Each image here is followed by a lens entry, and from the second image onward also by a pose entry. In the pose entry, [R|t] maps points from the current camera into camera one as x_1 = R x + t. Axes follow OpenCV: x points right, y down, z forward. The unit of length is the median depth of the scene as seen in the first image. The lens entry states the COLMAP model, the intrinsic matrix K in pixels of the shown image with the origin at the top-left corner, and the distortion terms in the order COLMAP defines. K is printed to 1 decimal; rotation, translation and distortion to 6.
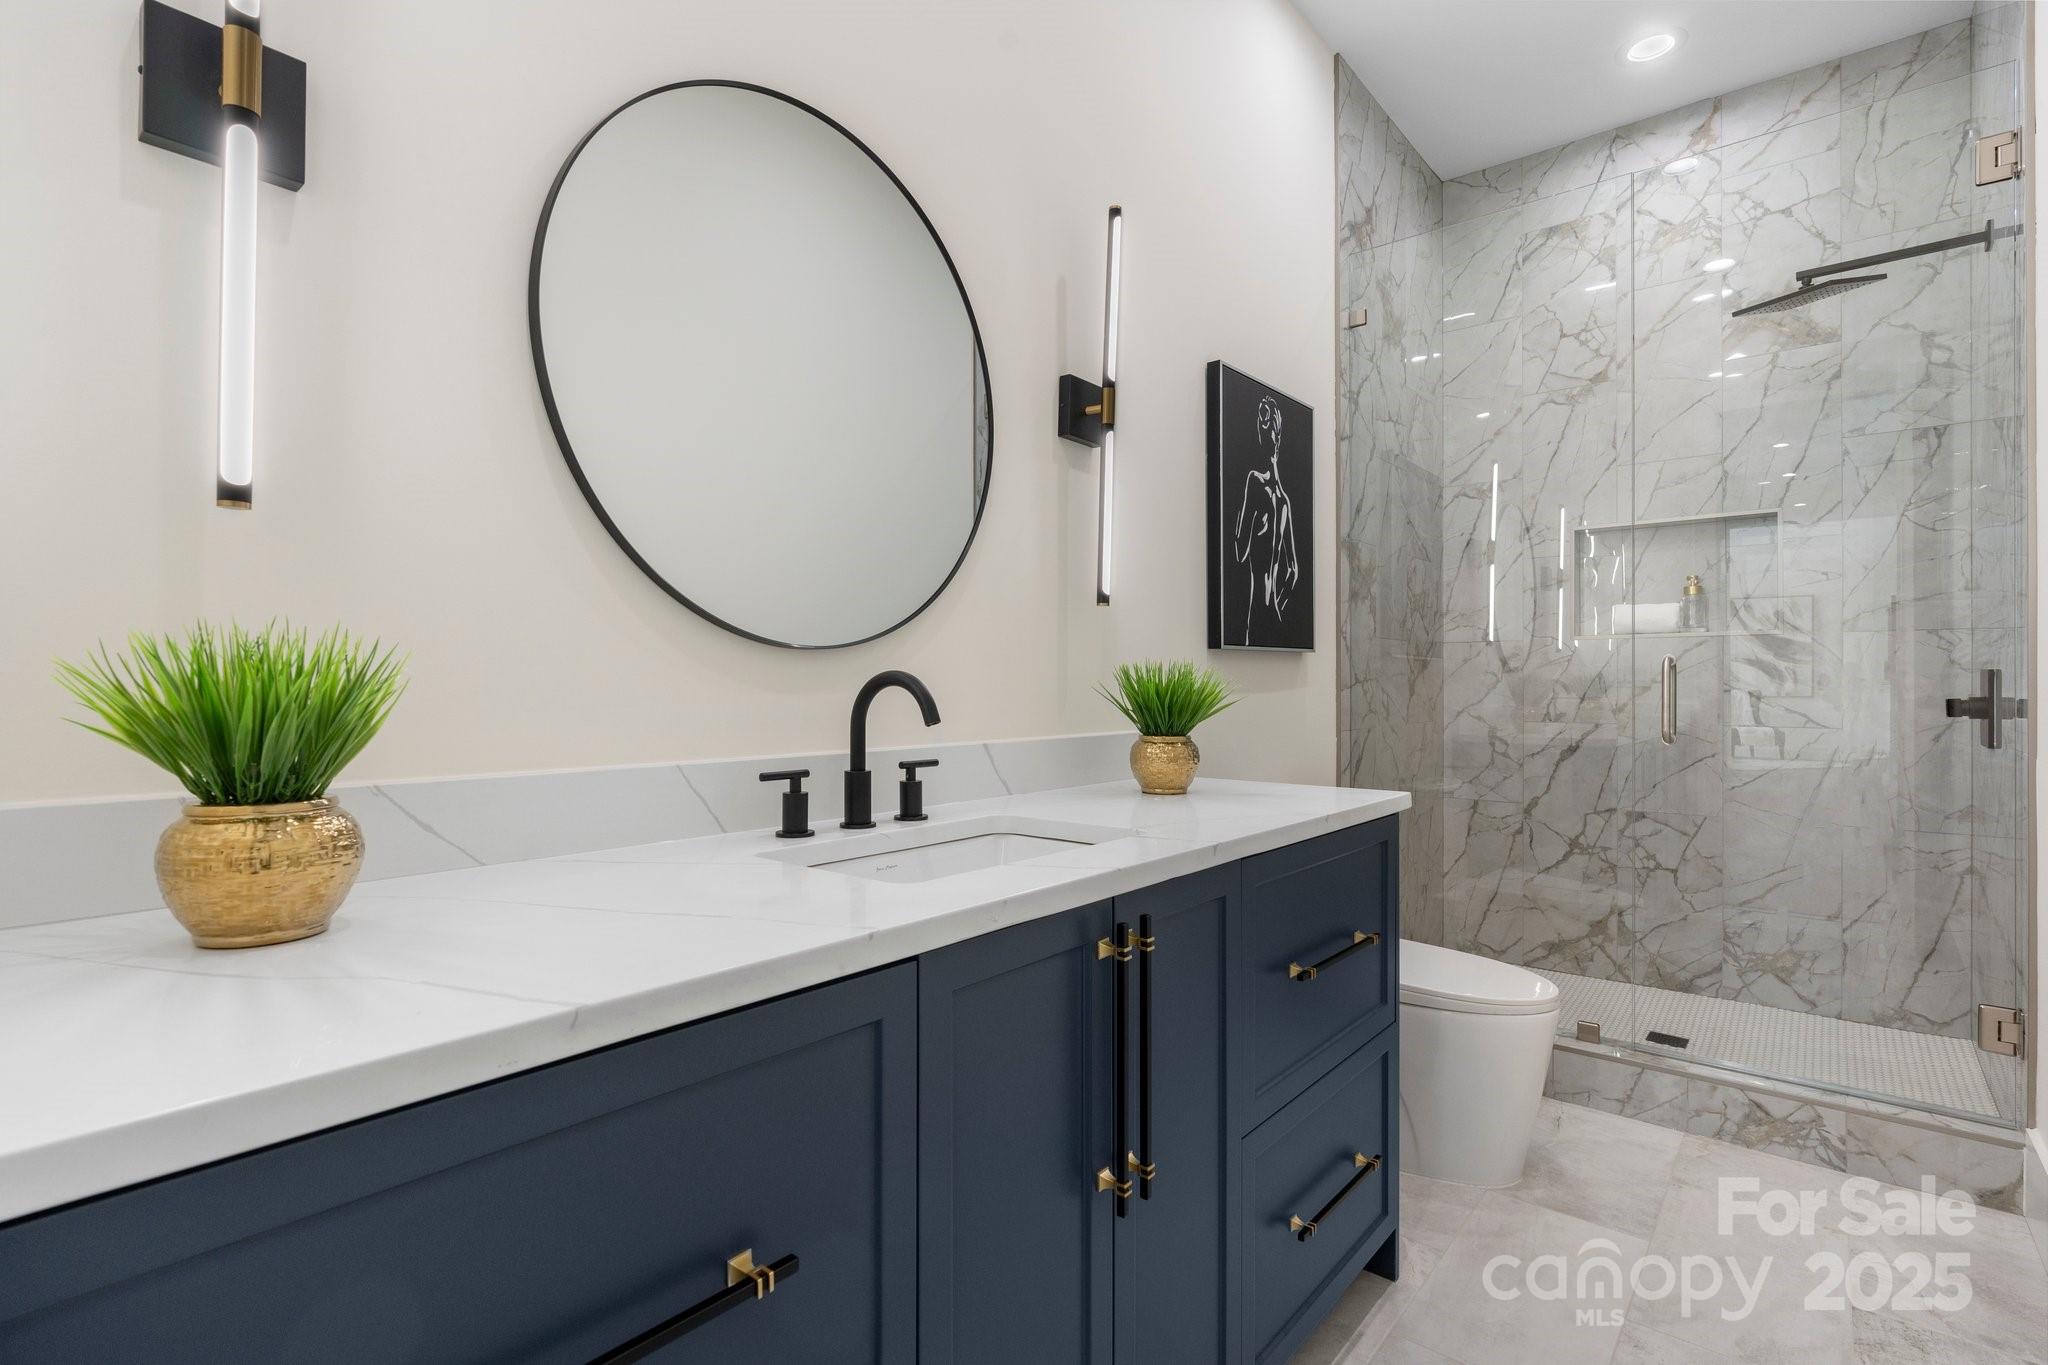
lens RADIAL K [[970.7, 0, 1024.0], [0, 970.7, 682.5], [0, 0, 1]] dist [-0.001169, -0.000140]
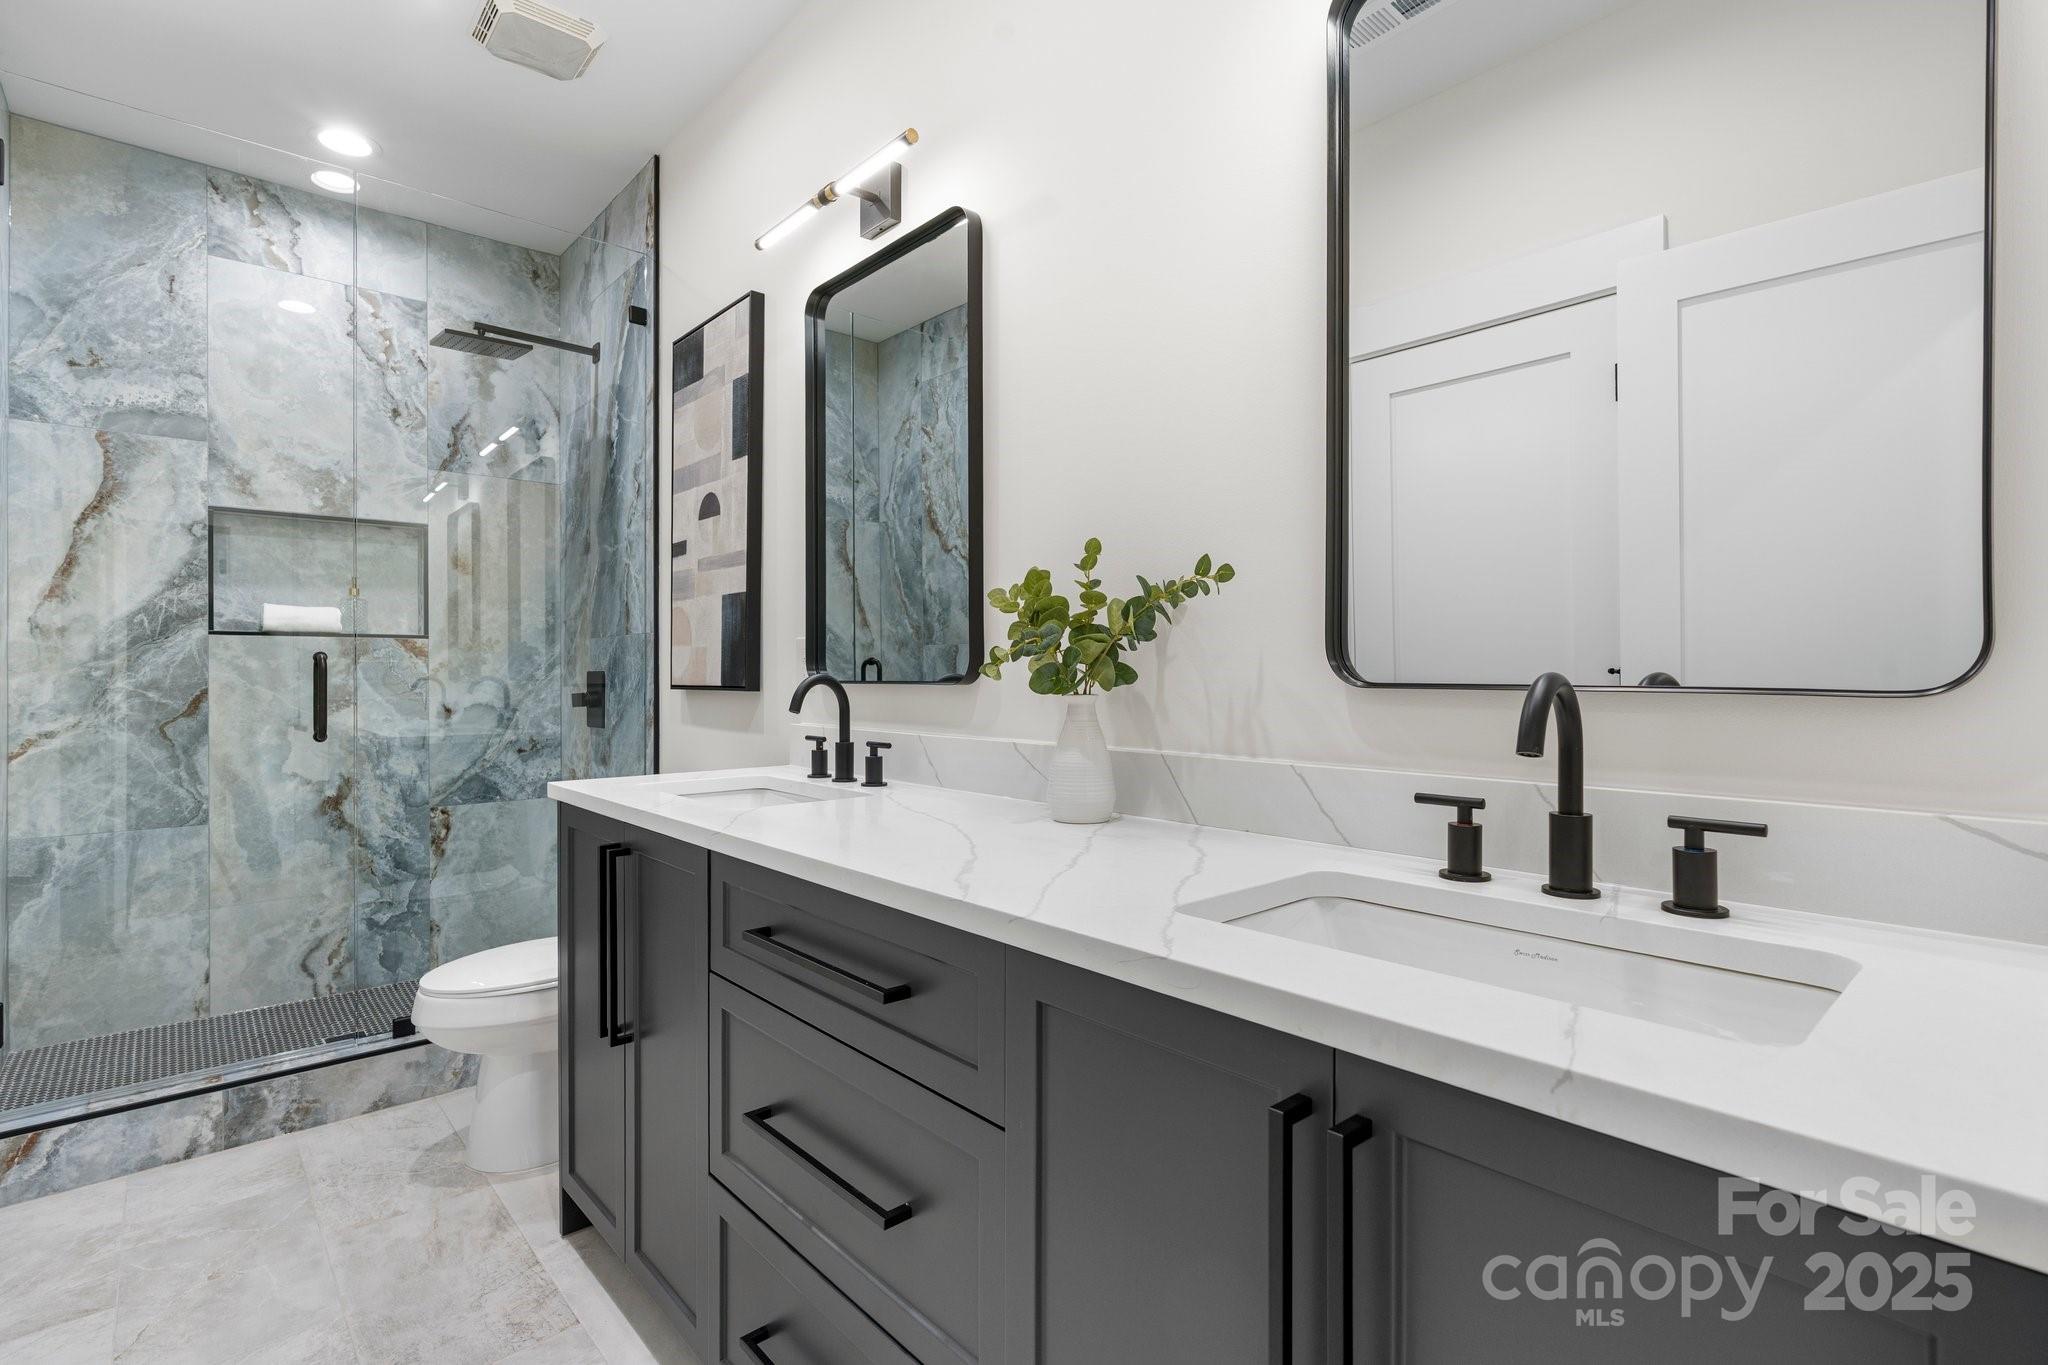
lens RADIAL K [[970.7, 0, 1024.0], [0, 970.7, 682.5], [0, 0, 1]] dist [-0.001169, -0.000140]
pose [[-0.135967, -0.007626, -0.990684, 0.638229], [-0.012219, 0.999907, -0.006020, 0.001938], [0.990638, 0.011286, -0.136047, 0.737255]]
